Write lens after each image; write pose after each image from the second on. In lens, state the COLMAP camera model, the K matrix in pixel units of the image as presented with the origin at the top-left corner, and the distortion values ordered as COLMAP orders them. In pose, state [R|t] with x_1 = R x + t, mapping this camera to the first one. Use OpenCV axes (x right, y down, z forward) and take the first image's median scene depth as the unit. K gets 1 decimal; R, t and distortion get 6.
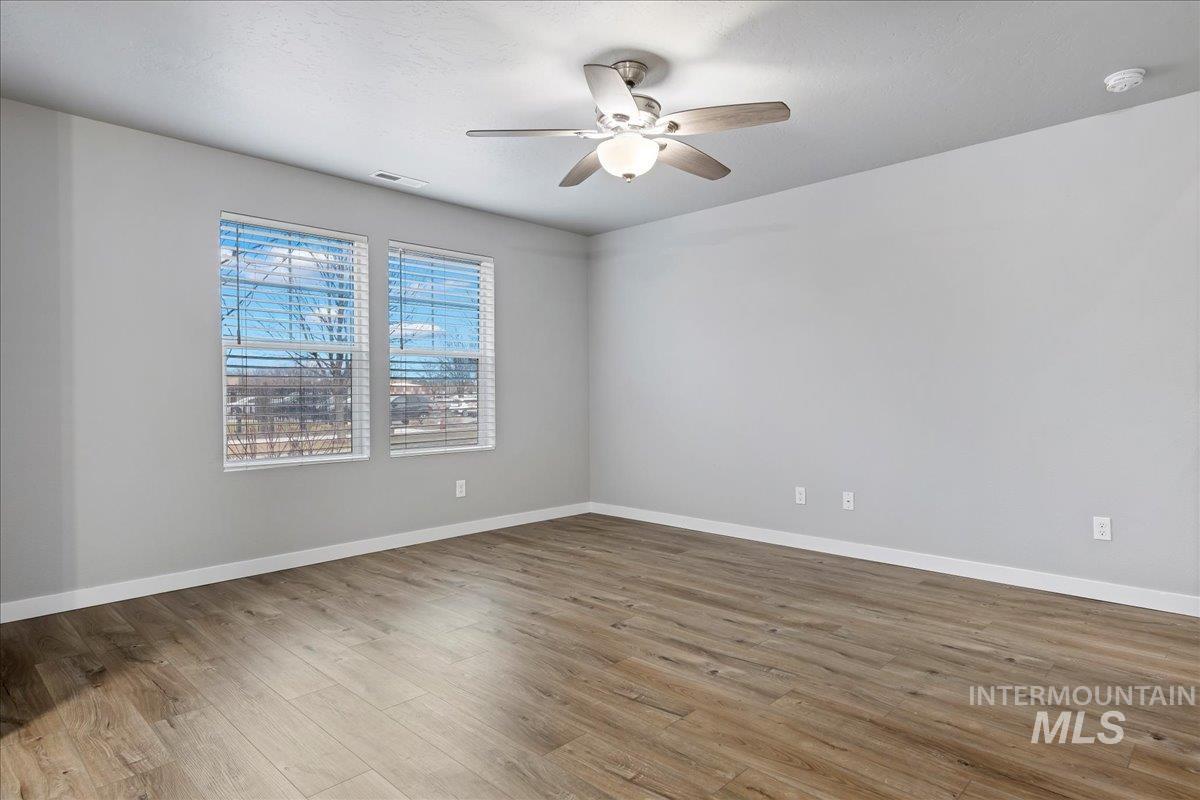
lens RADIAL K [[668.0, 0, 600.0], [0, 668.0, 400.0], [0, 0, 1]] dist [0.001258, -0.000082]
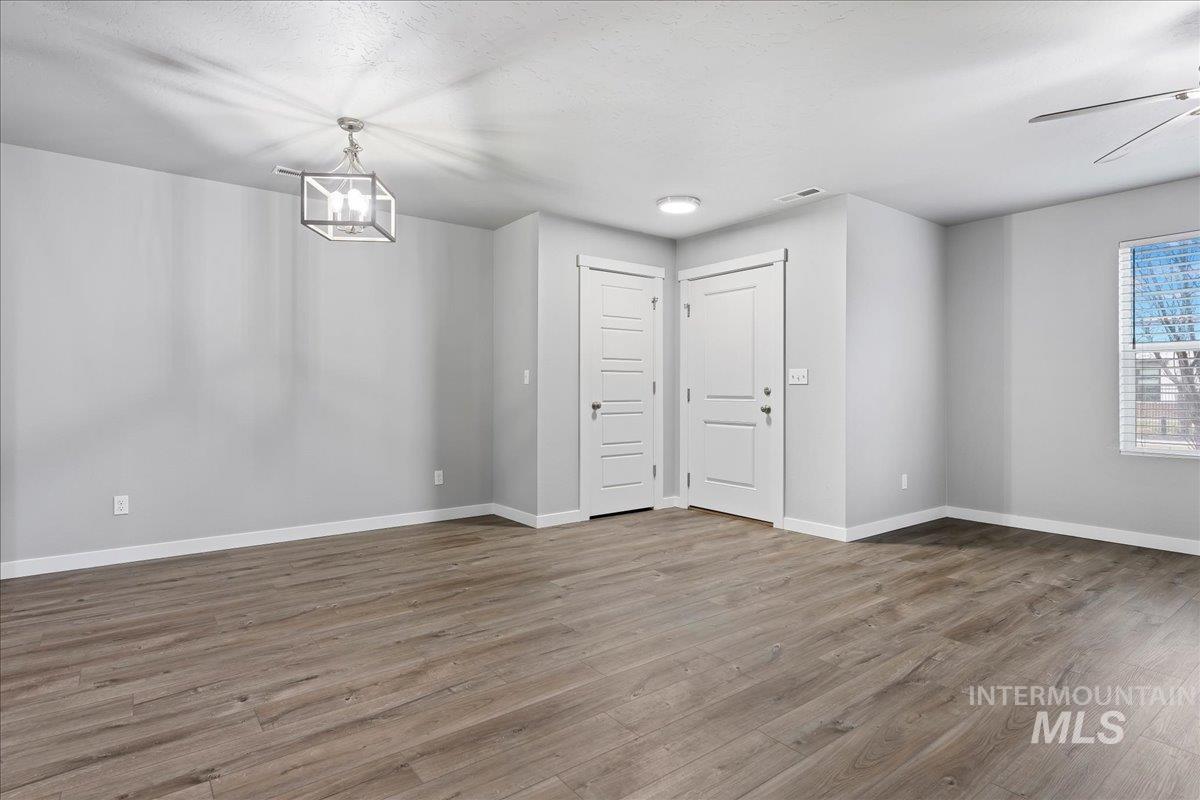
lens RADIAL K [[615.9, 0, 599.9], [0, 615.9, 388.3], [0, 0, 1]] dist [0.001746, -0.000530]
pose [[-0.157455, 0.002702, -0.987522, 0.817744], [-0.010142, 0.999939, 0.004353, -0.009235], [0.987474, 0.010701, -0.157418, 0.273577]]
